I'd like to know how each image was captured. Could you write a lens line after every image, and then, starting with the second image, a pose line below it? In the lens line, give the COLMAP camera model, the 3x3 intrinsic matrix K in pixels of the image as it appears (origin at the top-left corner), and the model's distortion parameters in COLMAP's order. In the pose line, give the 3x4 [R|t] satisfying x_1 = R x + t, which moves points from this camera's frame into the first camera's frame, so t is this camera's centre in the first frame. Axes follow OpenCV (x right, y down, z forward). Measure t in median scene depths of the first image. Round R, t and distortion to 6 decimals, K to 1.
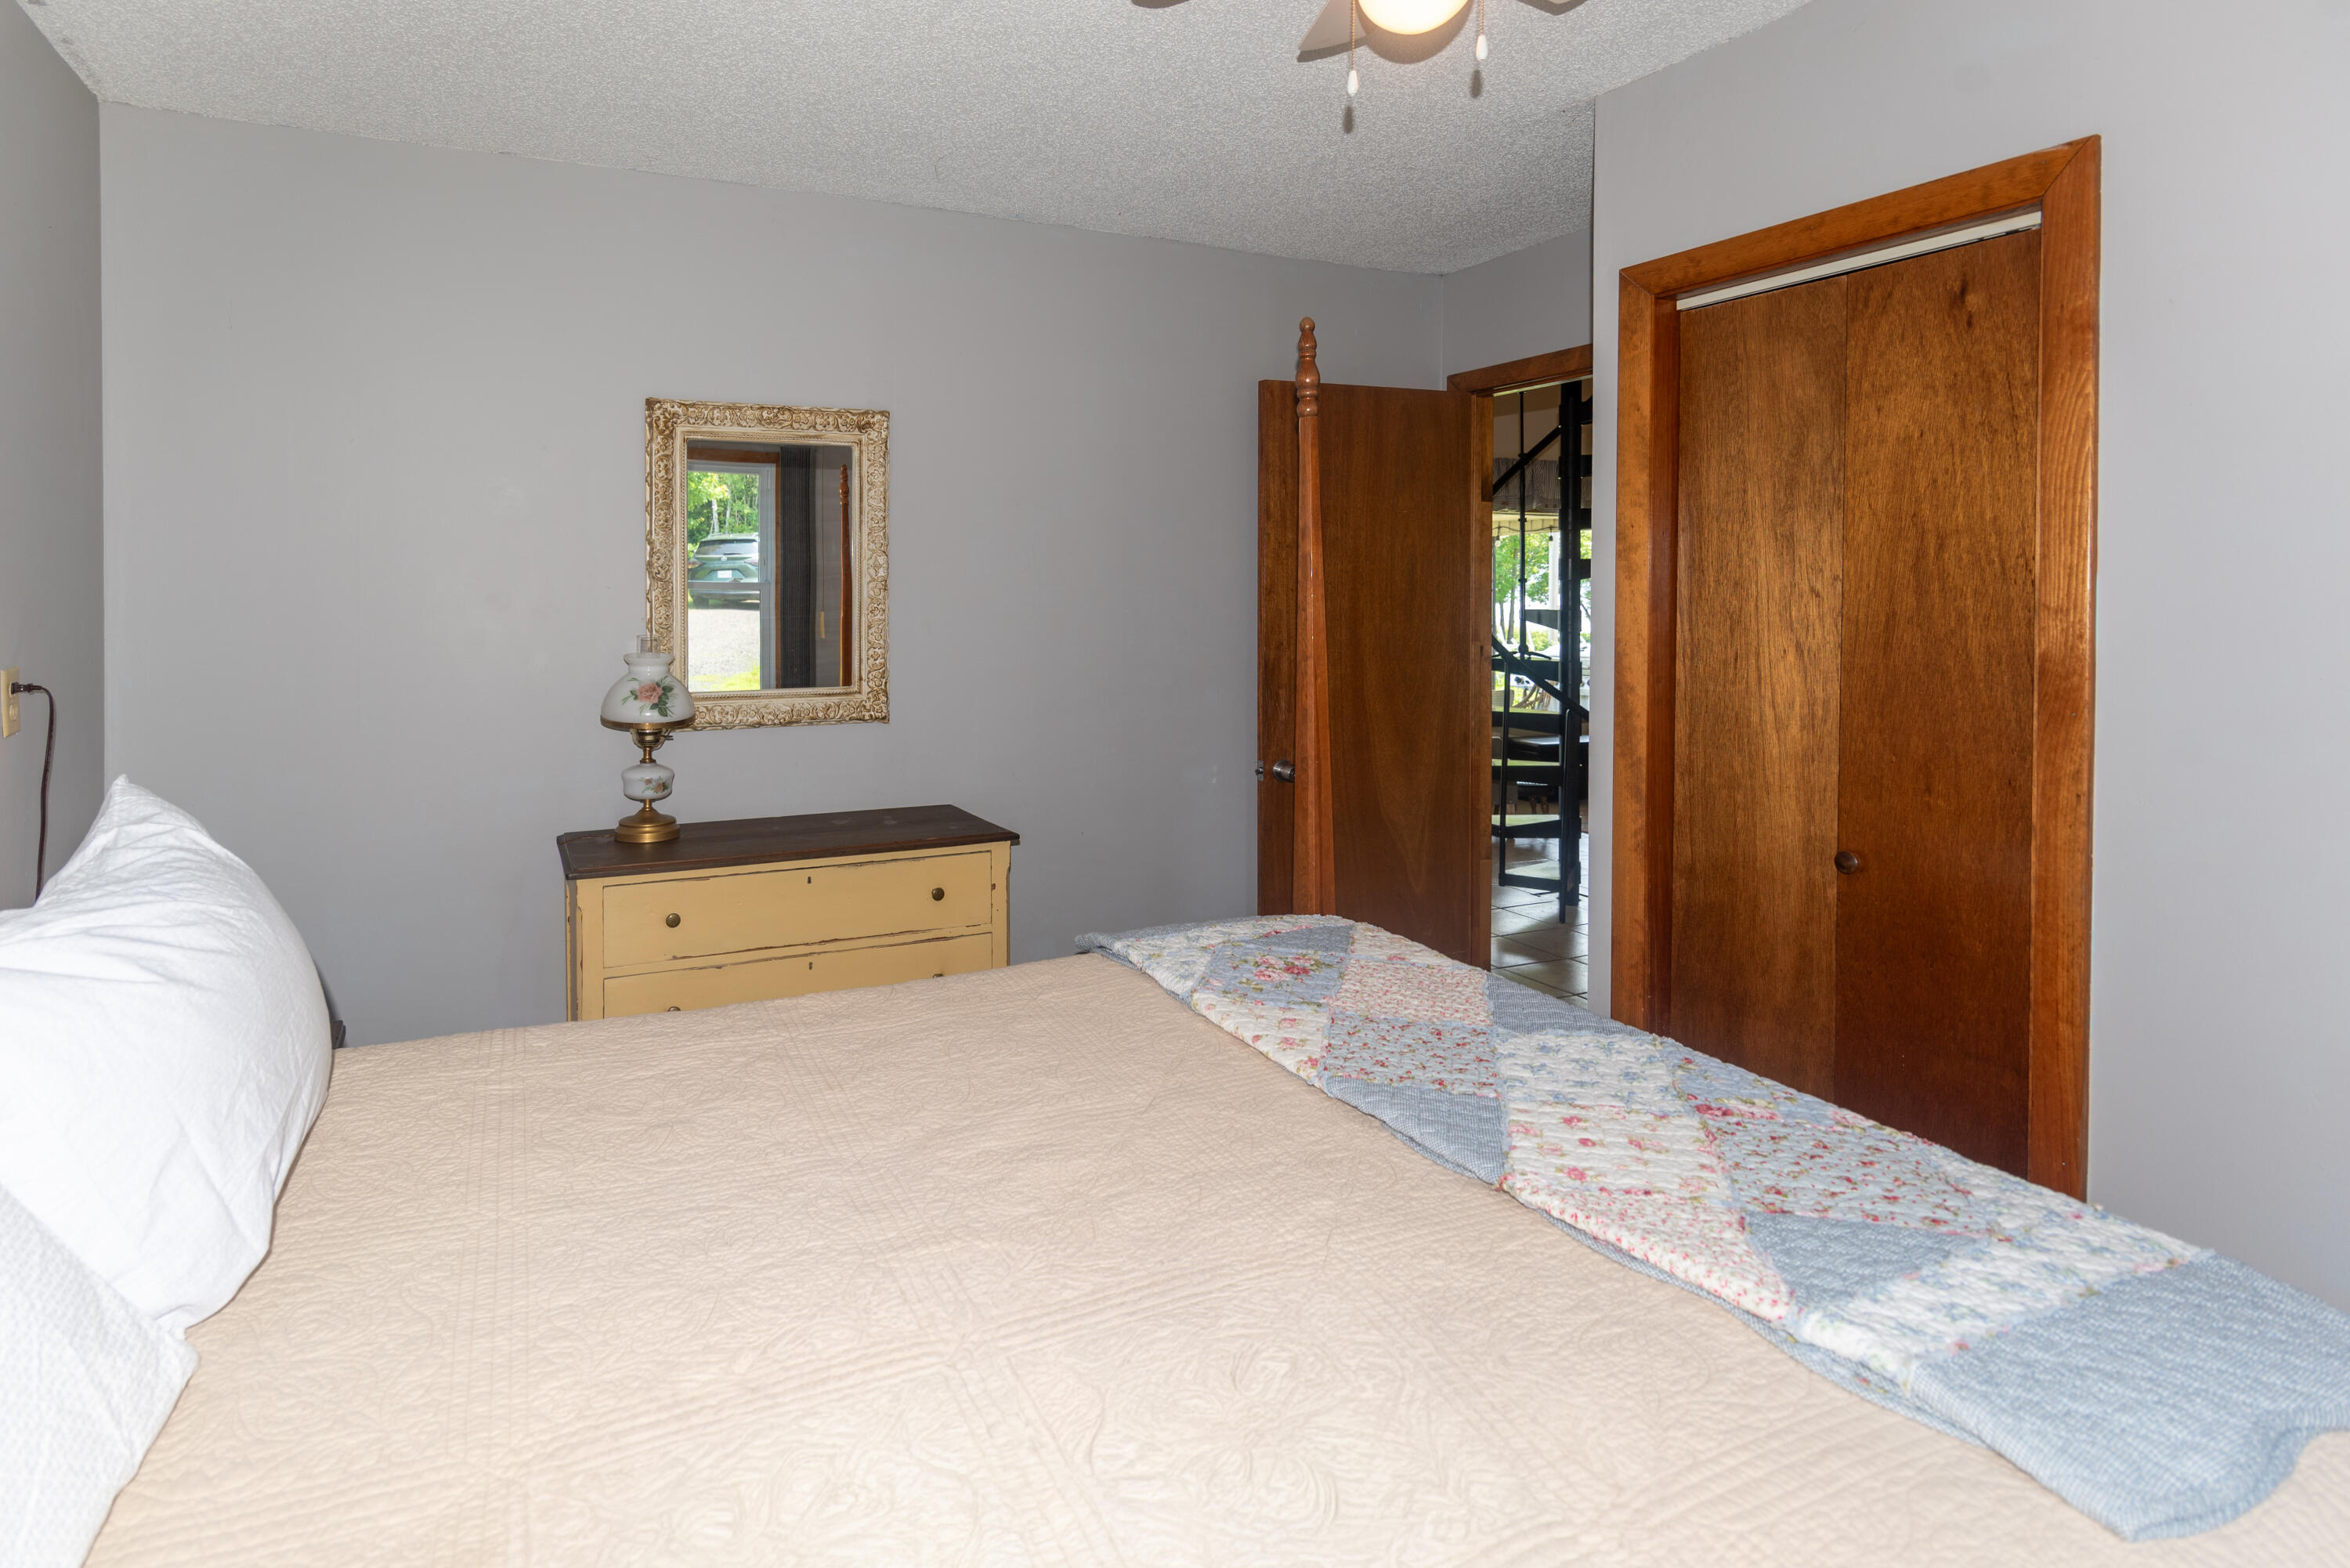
lens RADIAL K [[963.4, 0, 1130.6], [0, 963.4, 750.8], [0, 0, 1]] dist [-0.001278, -0.000149]
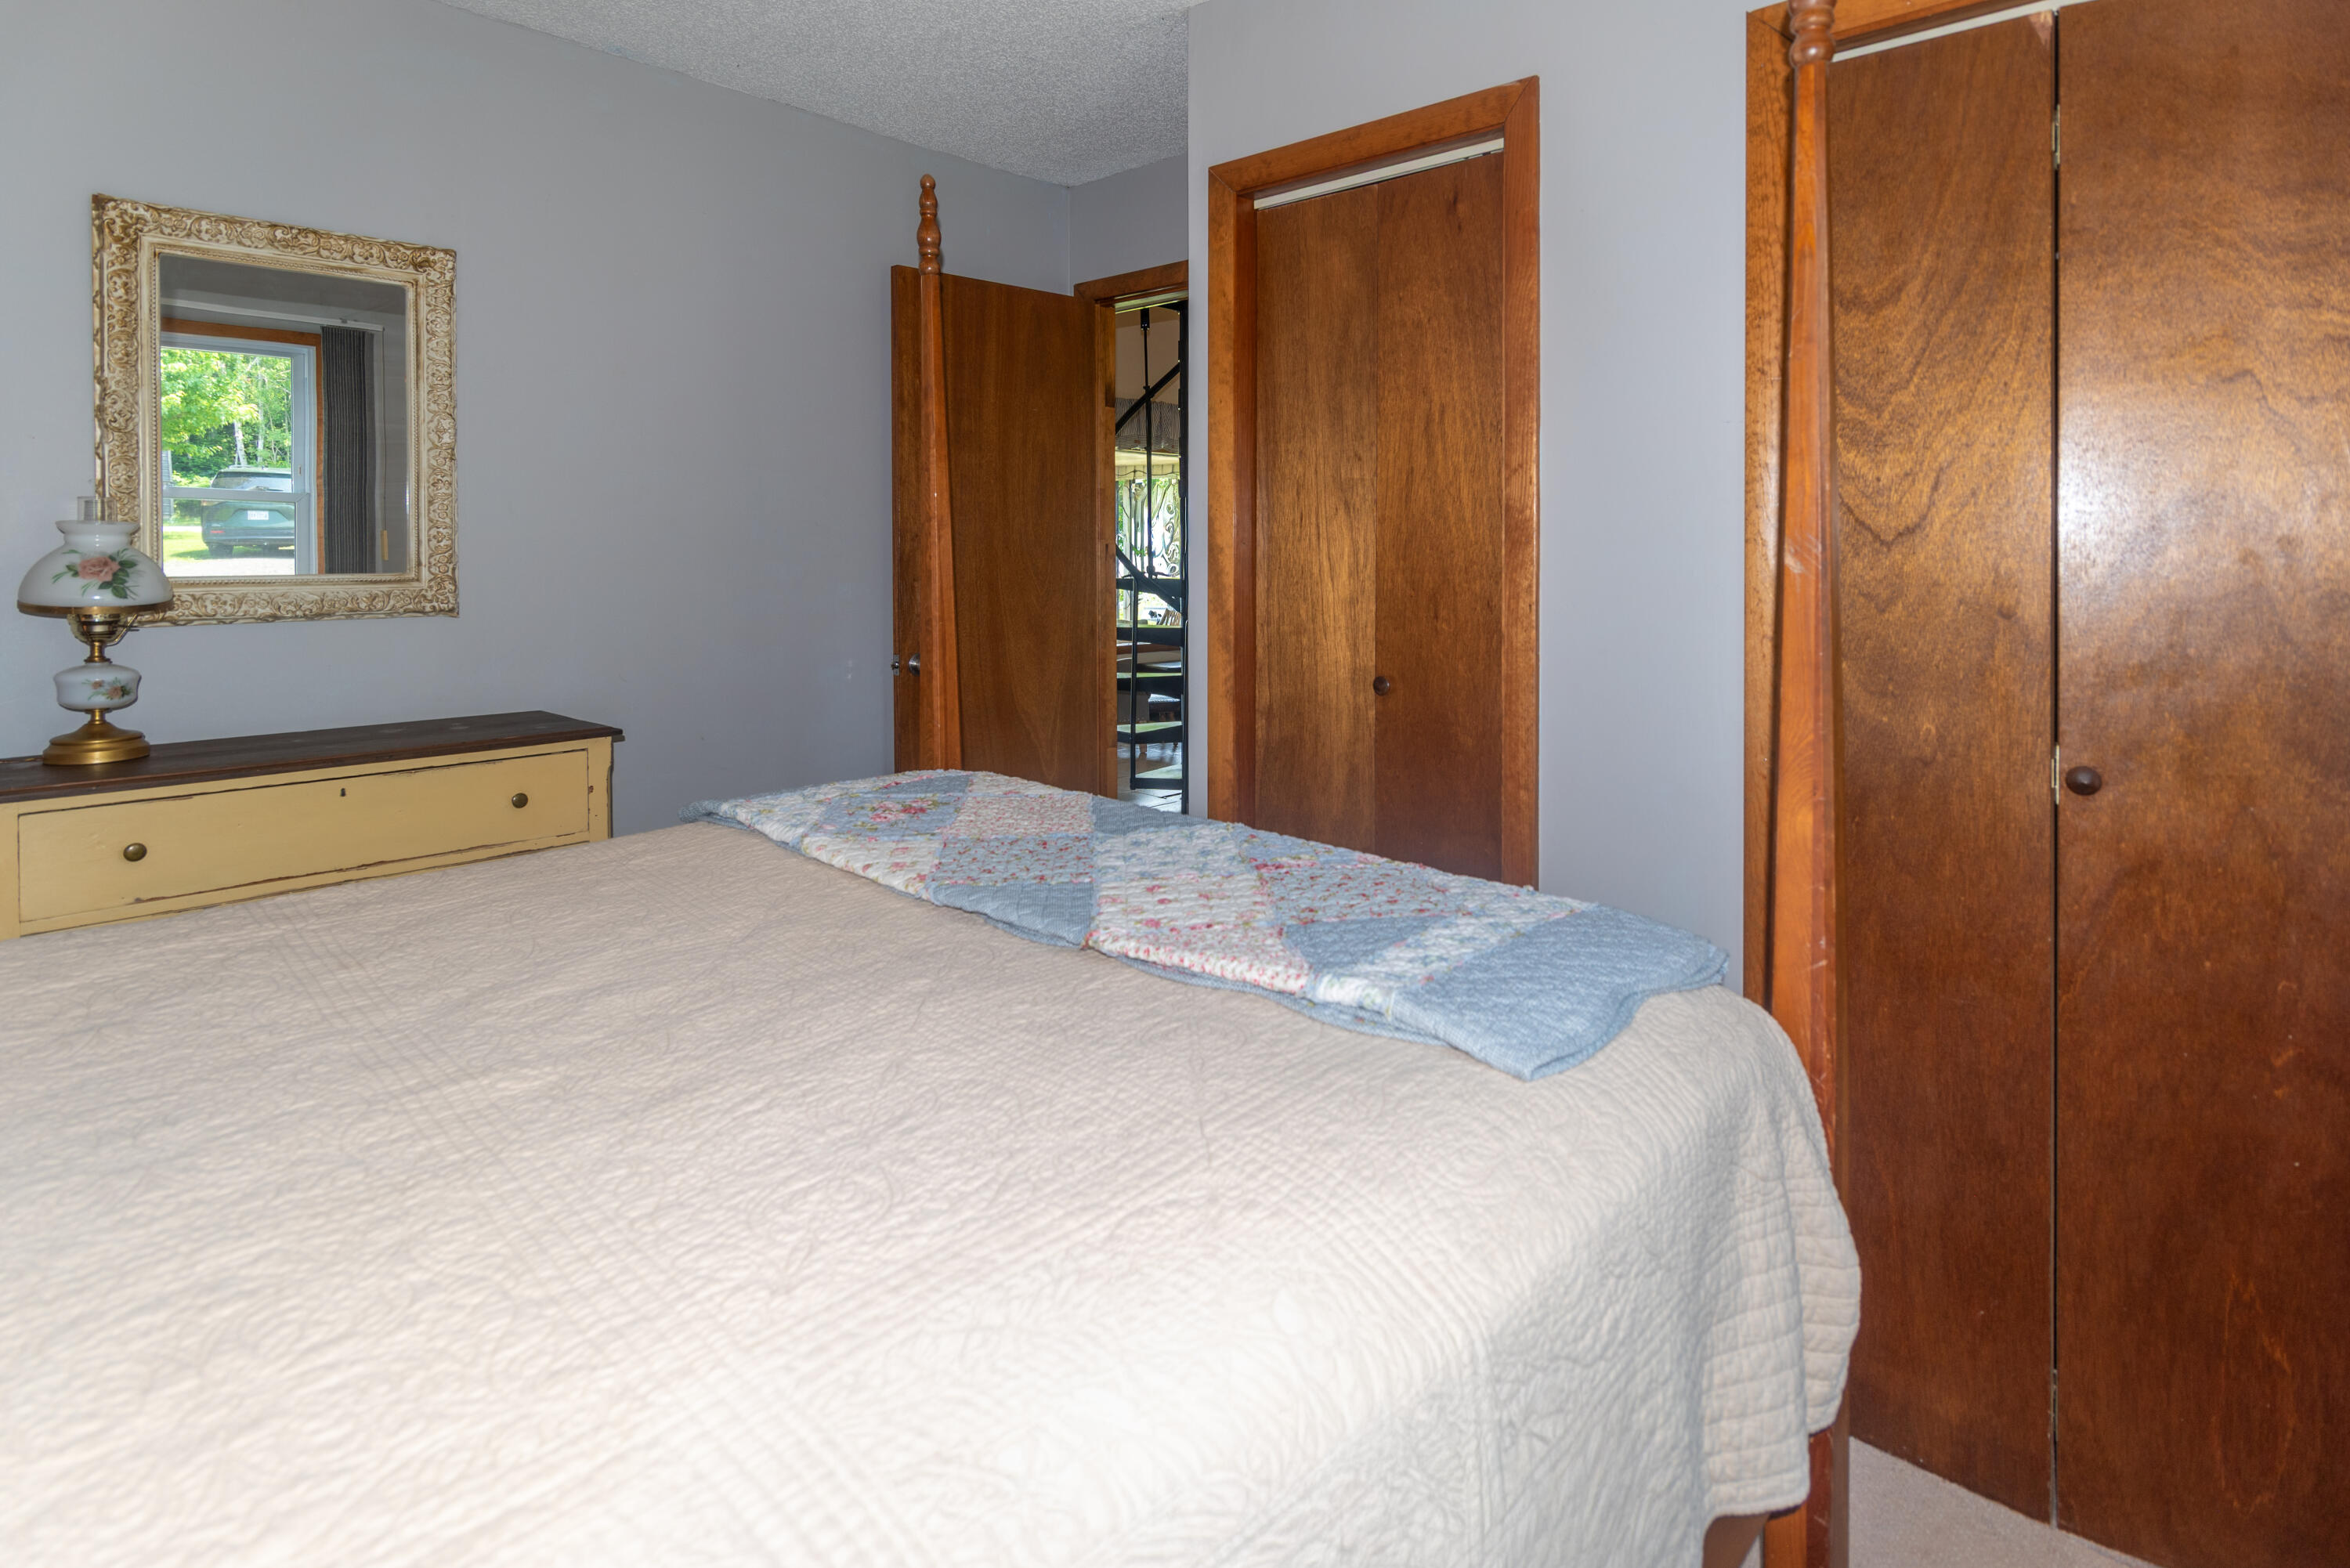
lens RADIAL K [[963.4, 0, 1130.6], [0, 963.4, 750.8], [0, 0, 1]] dist [-0.001278, -0.000149]
pose [[0.944841, -0.005772, 0.327479, 0.065925], [0.006368, 0.999979, -0.000746, 0.188093], [-0.327468, 0.002790, 0.944858, -0.011306]]
